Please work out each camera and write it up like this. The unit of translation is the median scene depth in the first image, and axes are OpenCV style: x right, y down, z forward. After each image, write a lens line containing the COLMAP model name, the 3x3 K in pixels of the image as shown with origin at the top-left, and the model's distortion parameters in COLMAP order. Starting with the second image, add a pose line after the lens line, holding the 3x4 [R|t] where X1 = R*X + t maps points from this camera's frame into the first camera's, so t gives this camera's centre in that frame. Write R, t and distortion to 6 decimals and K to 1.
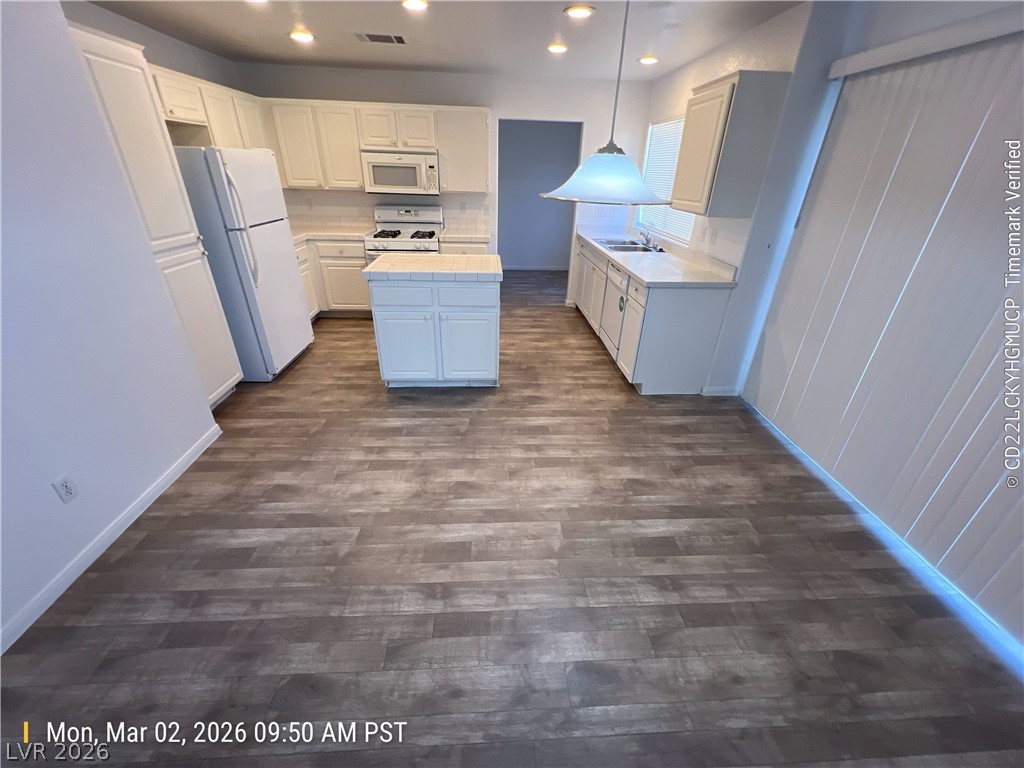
lens RADIAL K [[410.4, 0, 514.8], [0, 410.4, 385.8], [0, 0, 1]] dist [-0.000728, 0.000362]
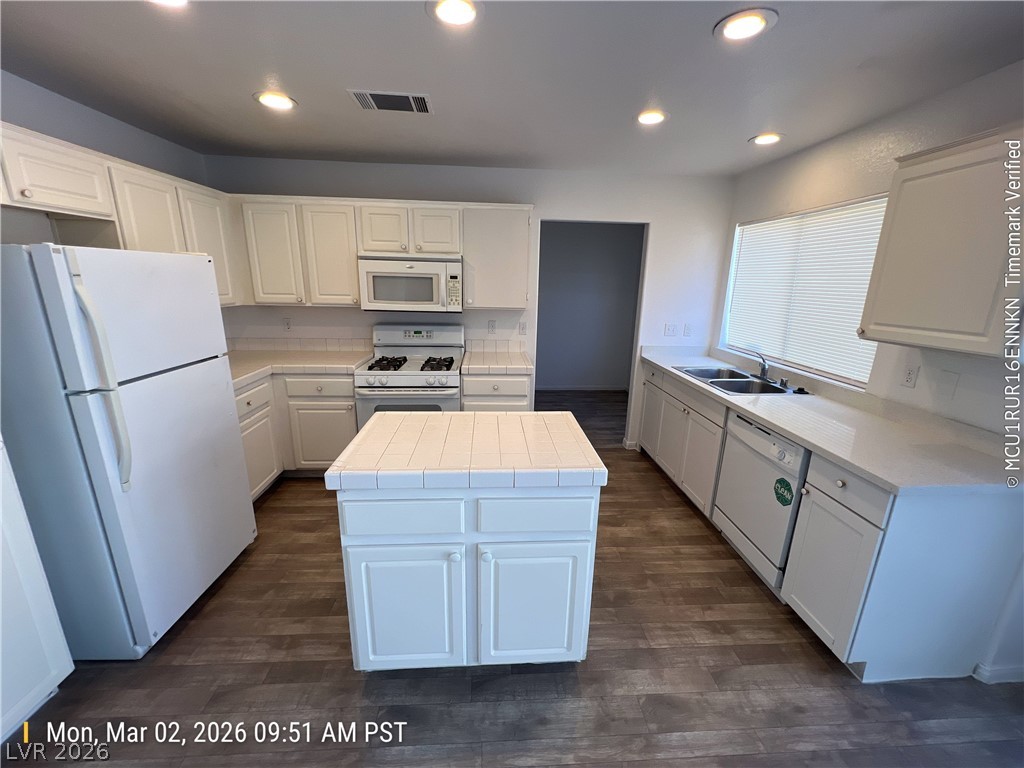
lens RADIAL K [[410.4, 0, 512.5], [0, 410.4, 386.6], [0, 0, 1]] dist [-0.000728, 0.000362]
pose [[0.999977, -0.006422, -0.002182, -0.118135], [0.005760, 0.973958, -0.226654, -0.213802], [0.003581, 0.226636, 0.973973, 0.400746]]
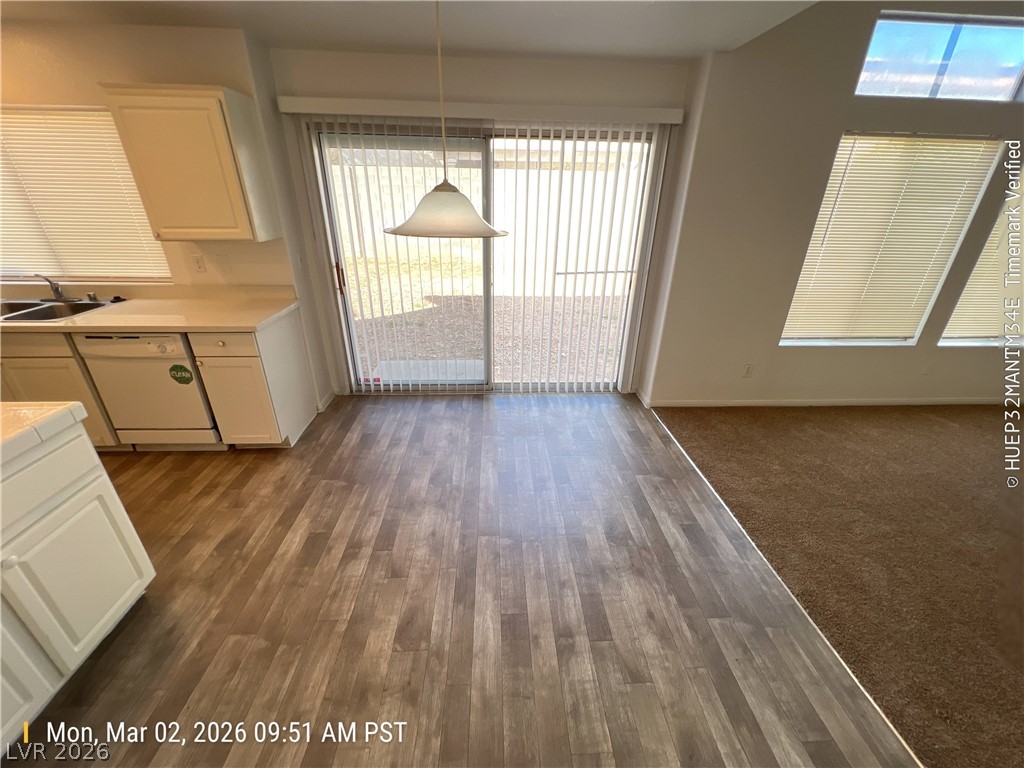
lens RADIAL K [[410.4, 0, 516.6], [0, 410.4, 385.2], [0, 0, 1]] dist [-0.000728, 0.000362]
pose [[0.007958, -0.449717, 0.893136, -0.384694], [0.450793, 0.798870, 0.398236, -0.204538], [-0.892593, 0.399450, 0.209087, 0.329303]]
